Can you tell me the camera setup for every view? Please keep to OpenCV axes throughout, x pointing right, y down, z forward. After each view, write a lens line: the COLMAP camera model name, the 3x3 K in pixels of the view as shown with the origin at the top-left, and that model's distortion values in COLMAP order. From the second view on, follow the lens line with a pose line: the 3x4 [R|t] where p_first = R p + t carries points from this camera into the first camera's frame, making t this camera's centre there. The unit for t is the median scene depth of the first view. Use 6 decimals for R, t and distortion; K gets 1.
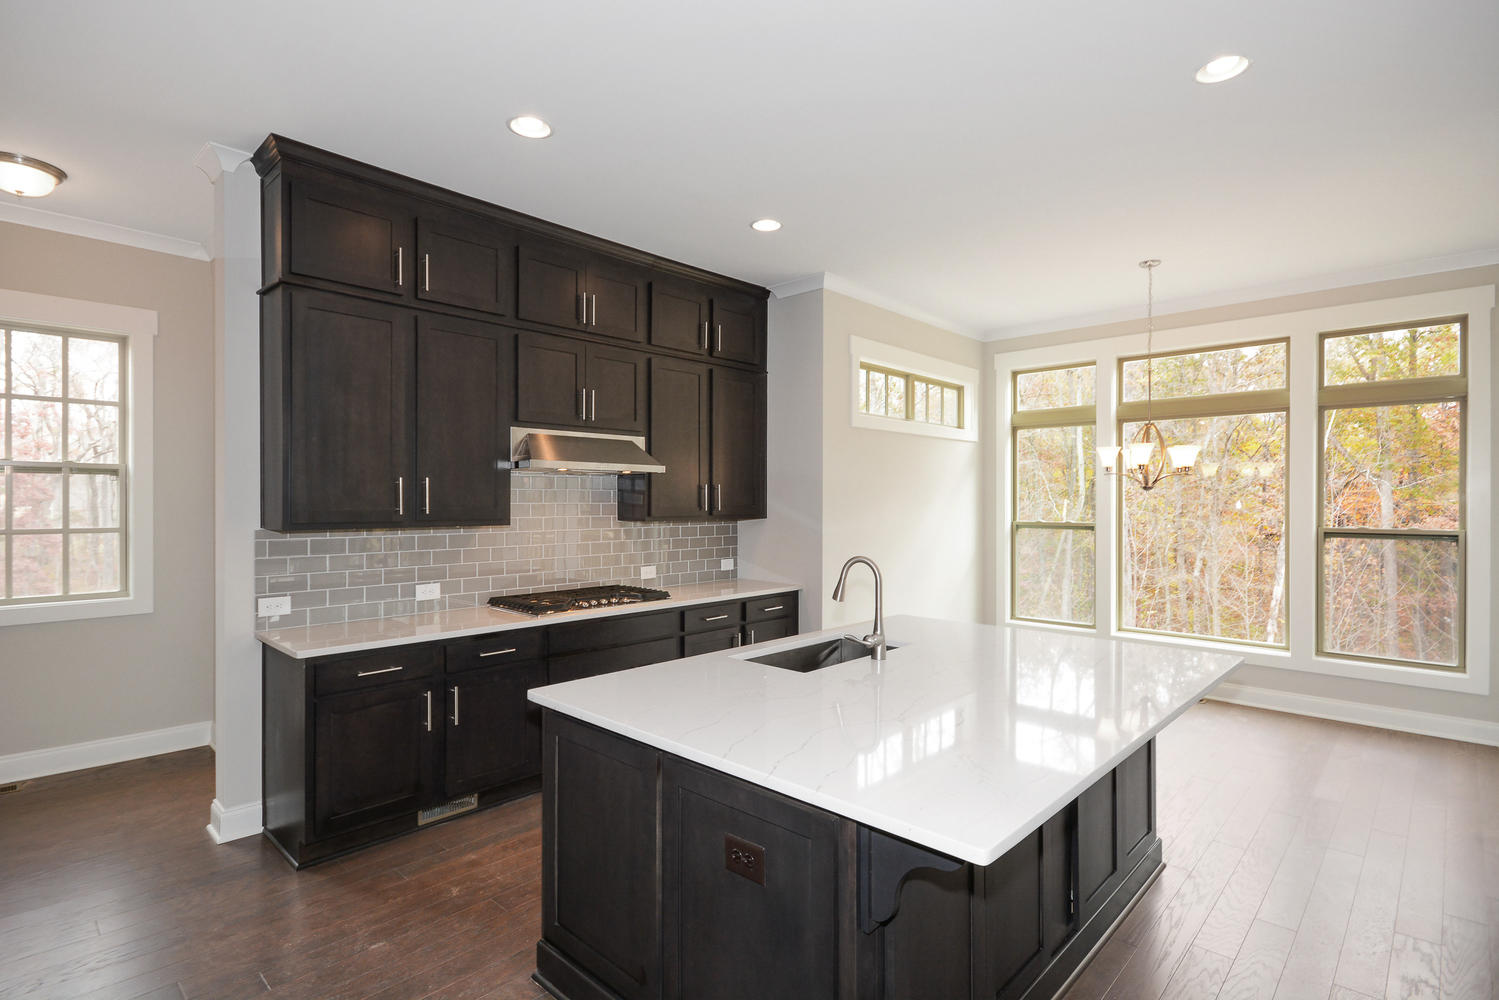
lens RADIAL K [[734.2, 0, 754.4], [0, 734.2, 510.2], [0, 0, 1]] dist [0.001407, -0.002428]
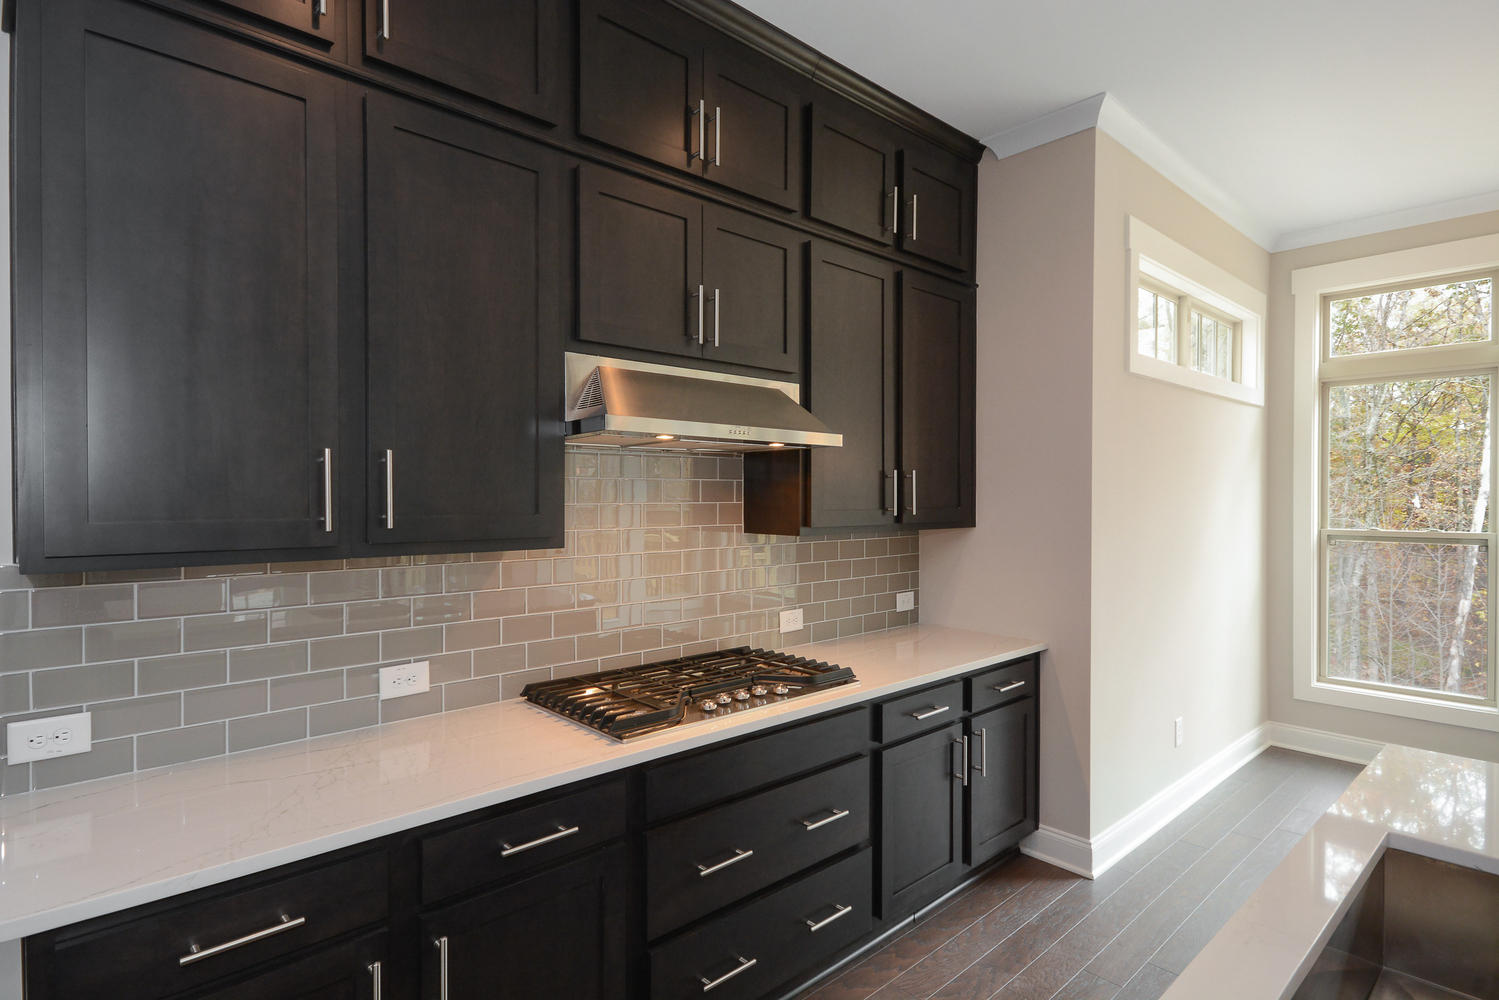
lens RADIAL K [[802.4, 0, 768.2], [0, 802.4, 511.4], [0, 0, 1]] dist [0.005156, 0.000541]
pose [[0.998216, -0.001143, -0.059701, -0.134127], [0.001389, 0.999991, 0.004090, -0.005380], [0.059696, -0.004166, 0.998208, 0.384805]]
